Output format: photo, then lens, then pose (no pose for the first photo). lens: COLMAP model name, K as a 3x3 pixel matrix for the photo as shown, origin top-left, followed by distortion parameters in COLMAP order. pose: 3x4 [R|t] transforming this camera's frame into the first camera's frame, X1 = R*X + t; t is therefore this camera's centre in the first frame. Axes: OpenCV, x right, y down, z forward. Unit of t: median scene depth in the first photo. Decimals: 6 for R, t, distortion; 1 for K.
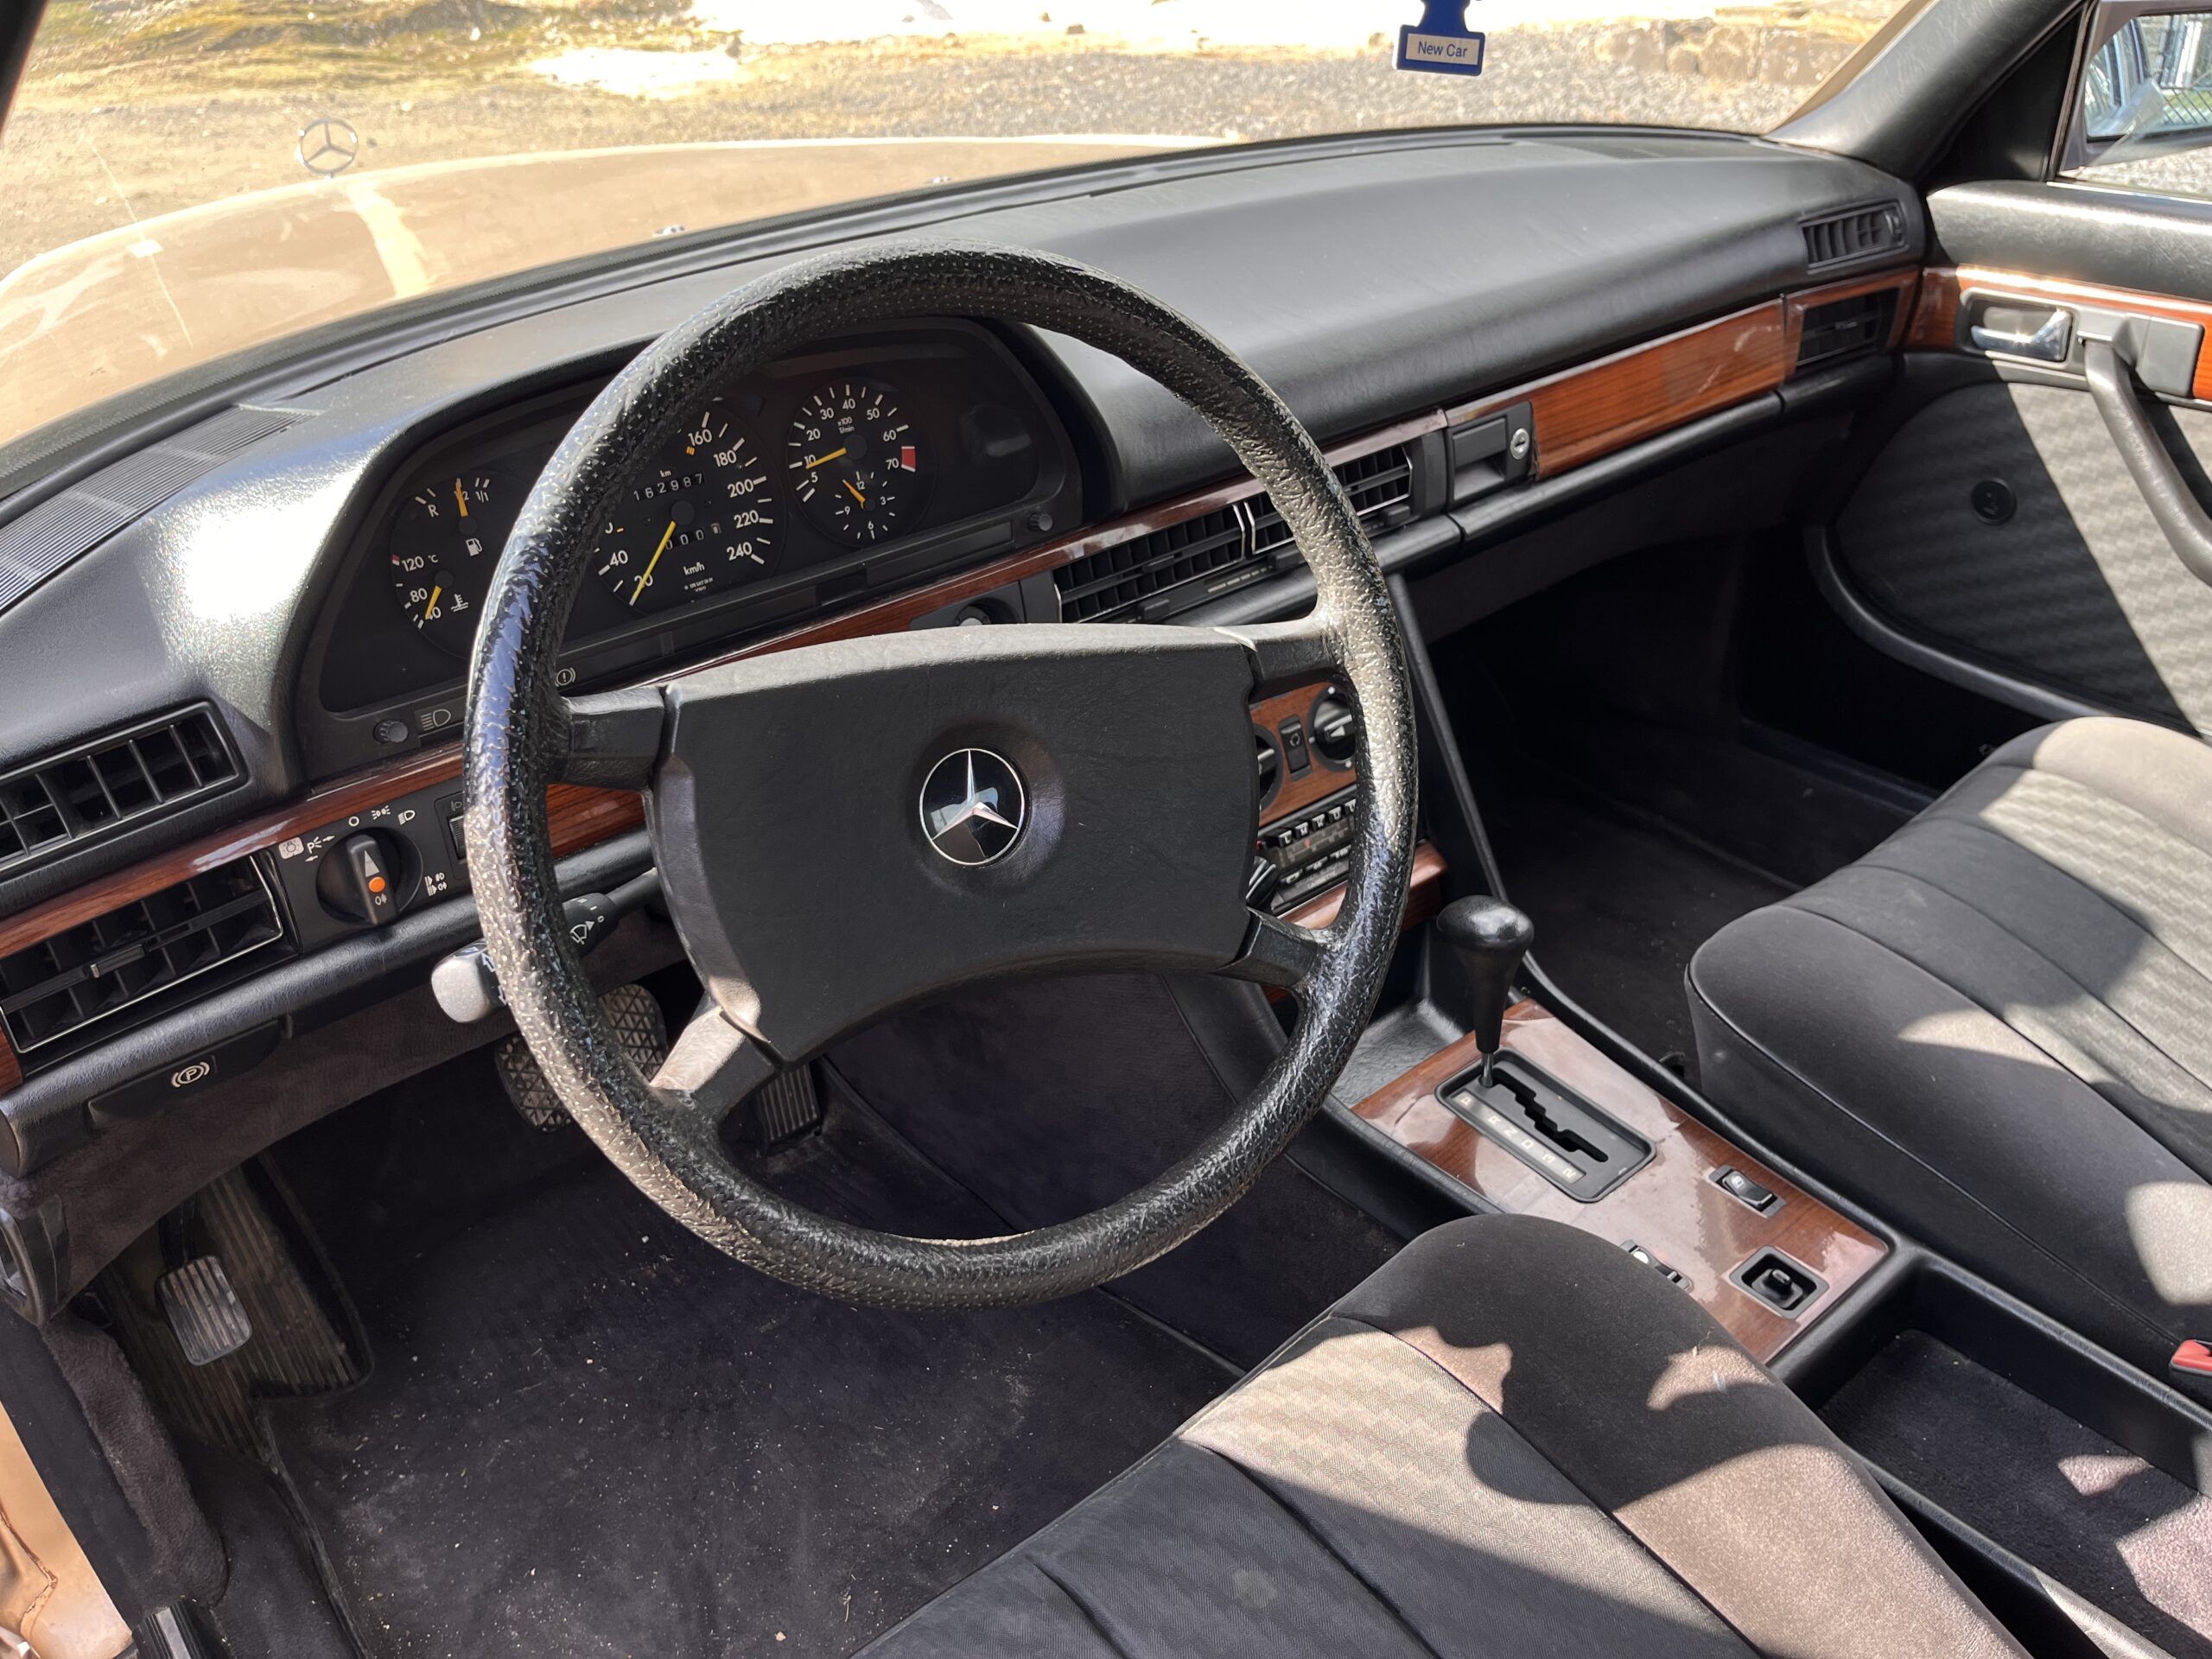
lens RADIAL K [[1688.0, 0, 1113.9], [0, 1688.0, 842.9], [0, 0, 1]] dist [0.057586, -0.096262]
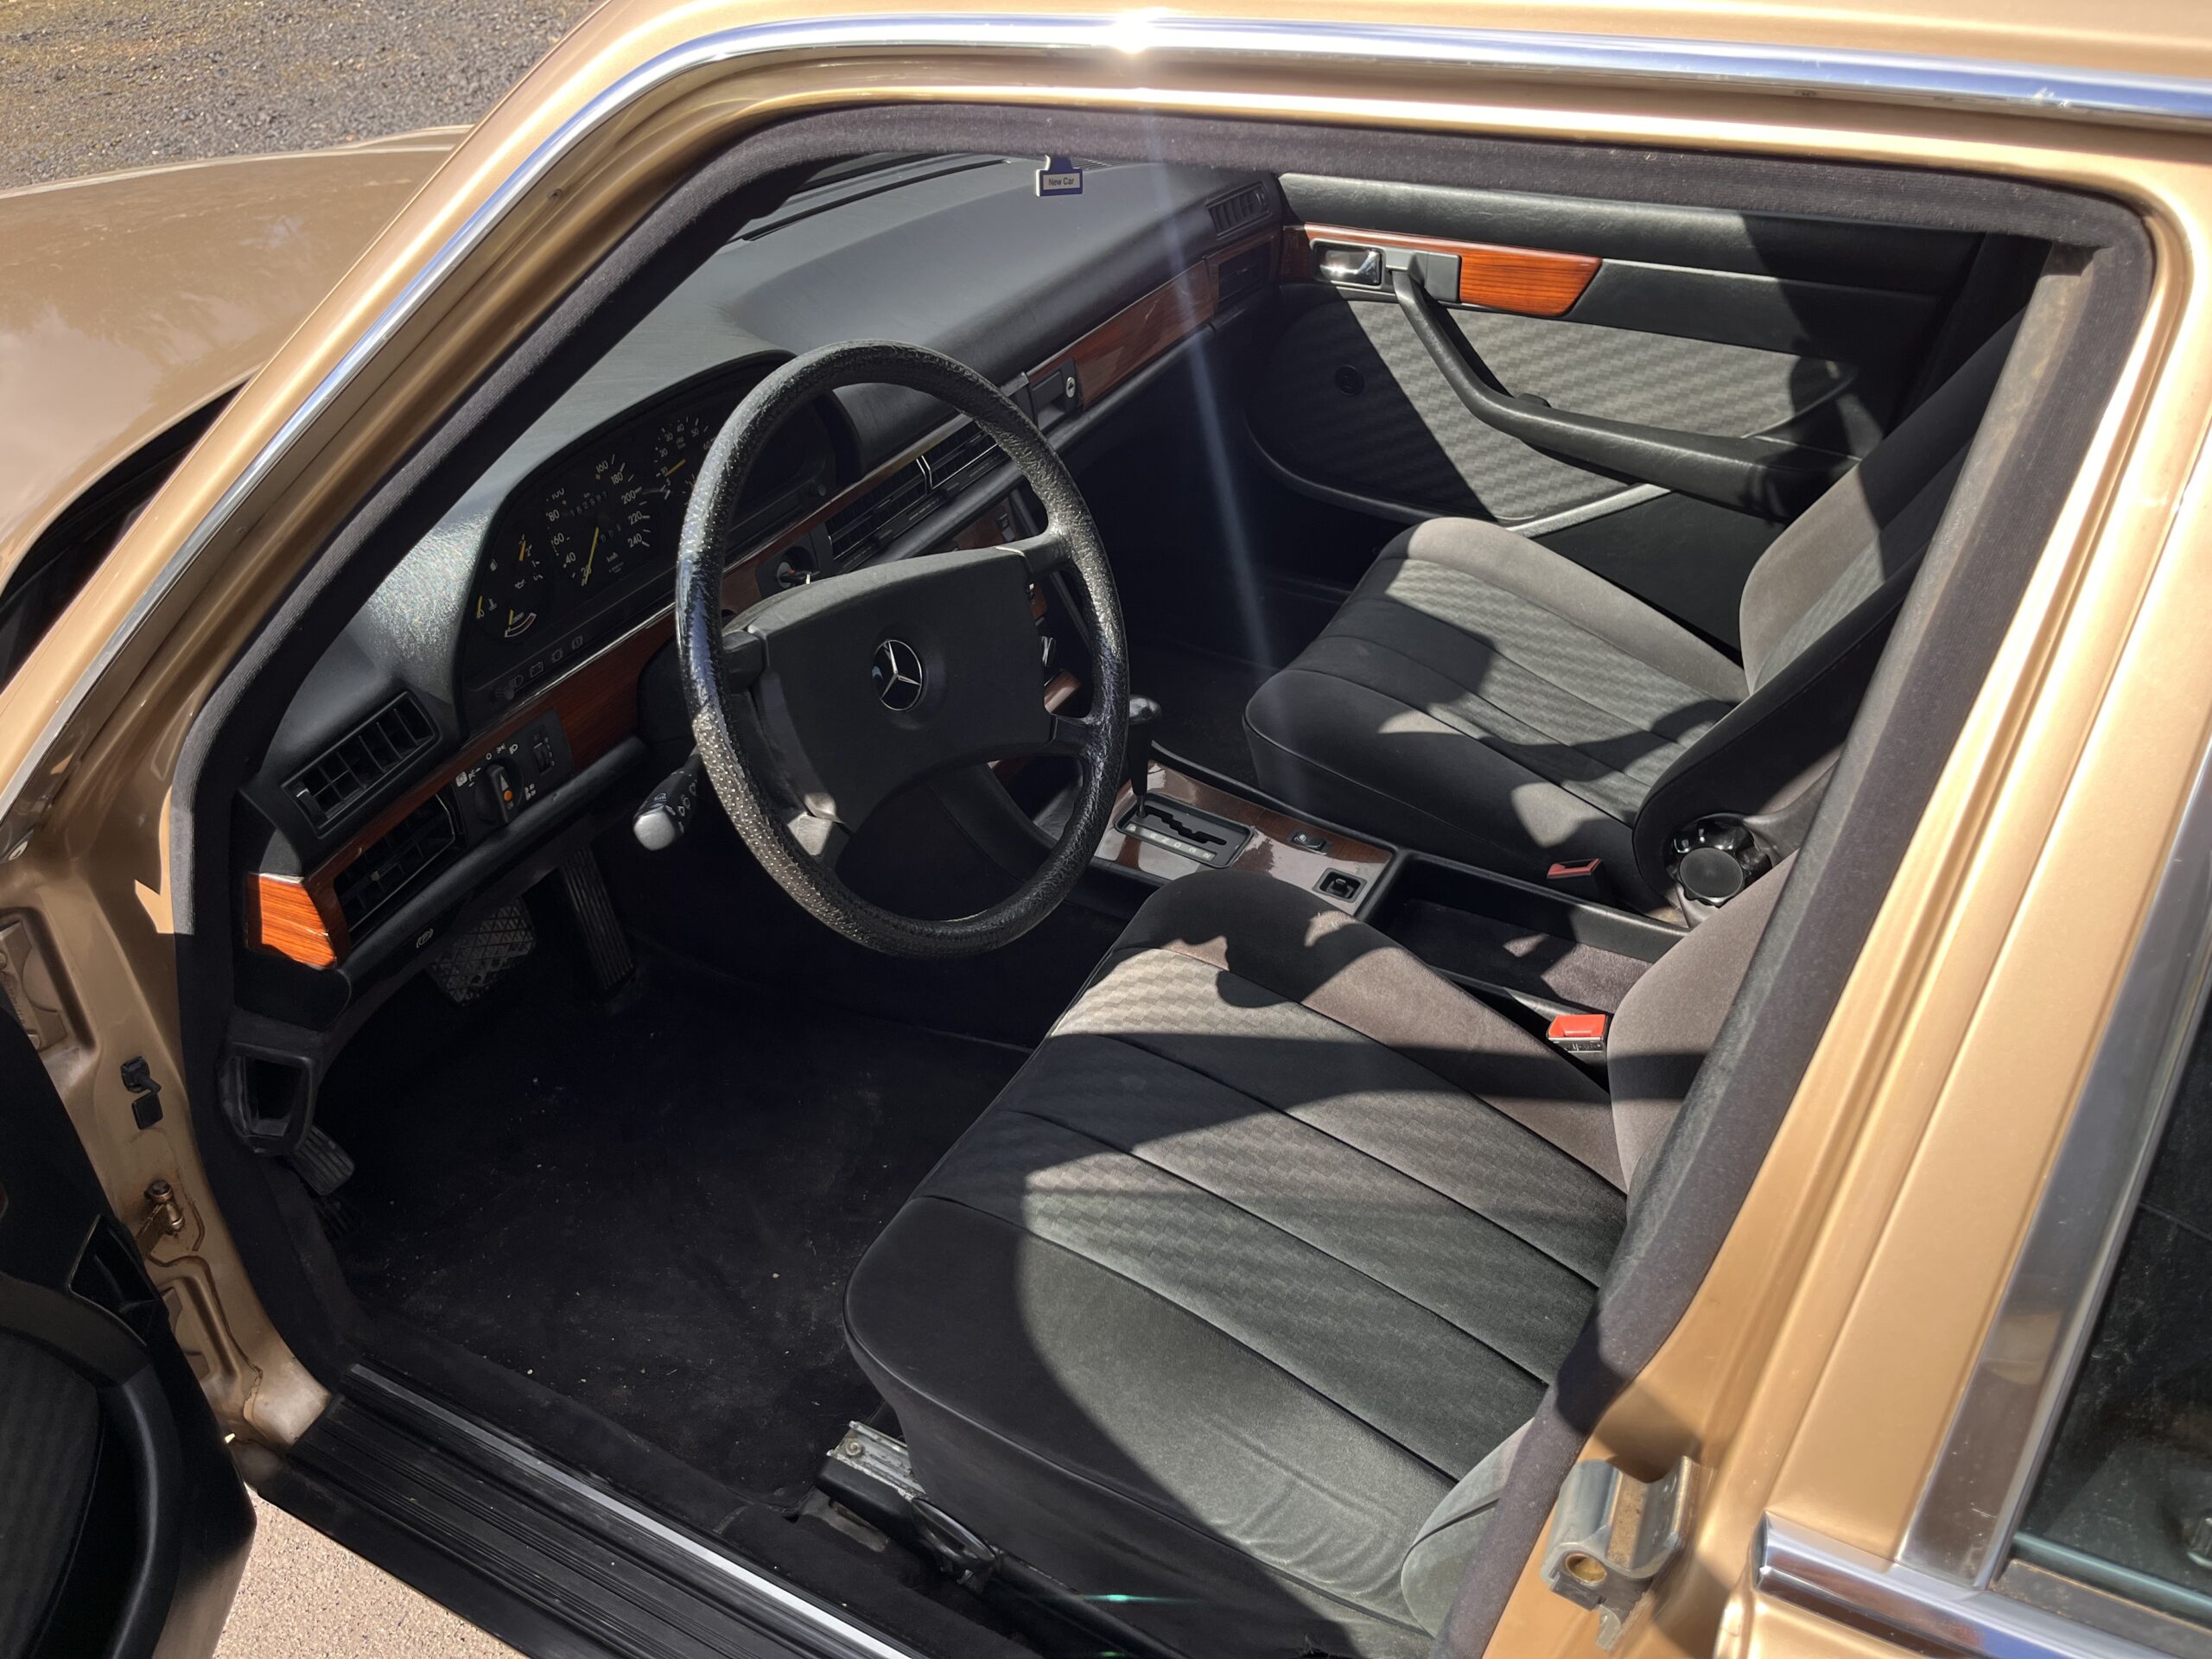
lens RADIAL K [[1688.0, 0, 1113.9], [0, 1688.0, 842.9], [0, 0, 1]] dist [0.057586, -0.096262]
pose [[0.922953, -0.203954, 0.326436, -0.327731], [0.180251, 0.978356, 0.101632, 0.006770], [-0.340099, -0.034961, 0.939739, -0.457068]]
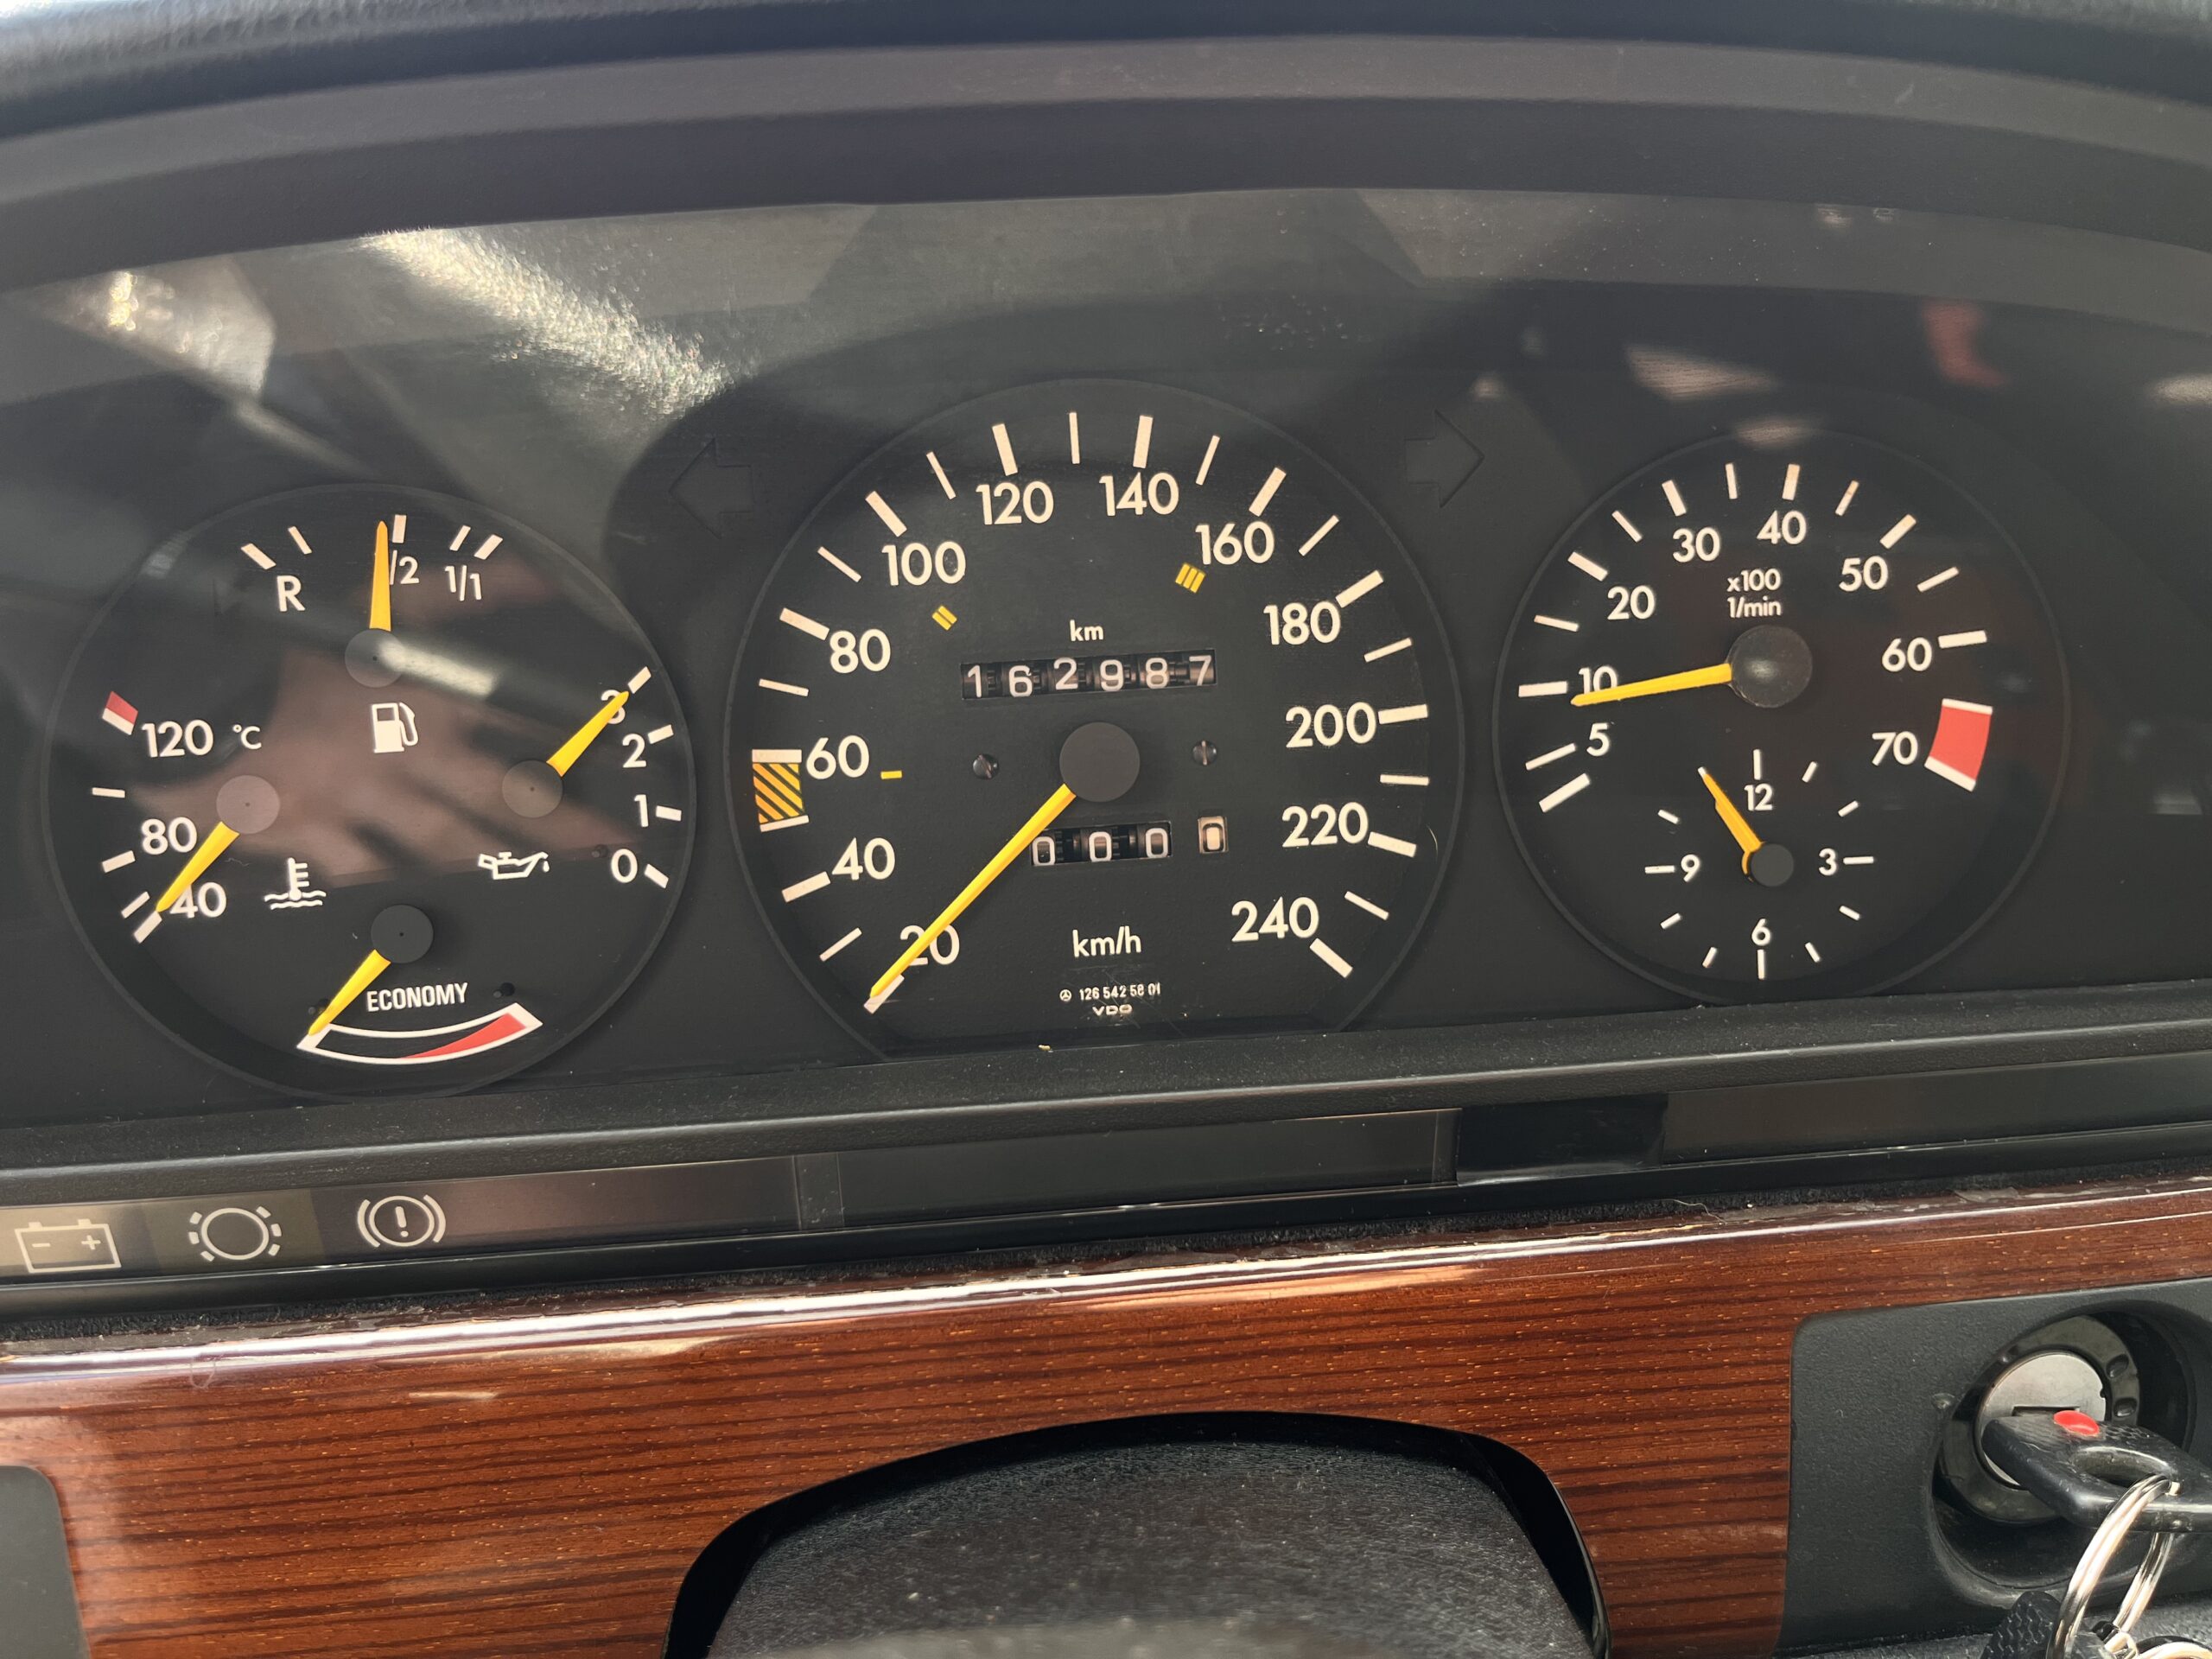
lens RADIAL K [[1688.0, 0, 1113.9], [0, 1688.0, 842.9], [0, 0, 1]] dist [0.057586, -0.096262]
pose [[0.811270, 0.196838, -0.550541, -0.070305], [-0.298776, 0.948965, -0.100983, -0.129310], [0.502567, 0.246413, 0.828678, 0.645969]]
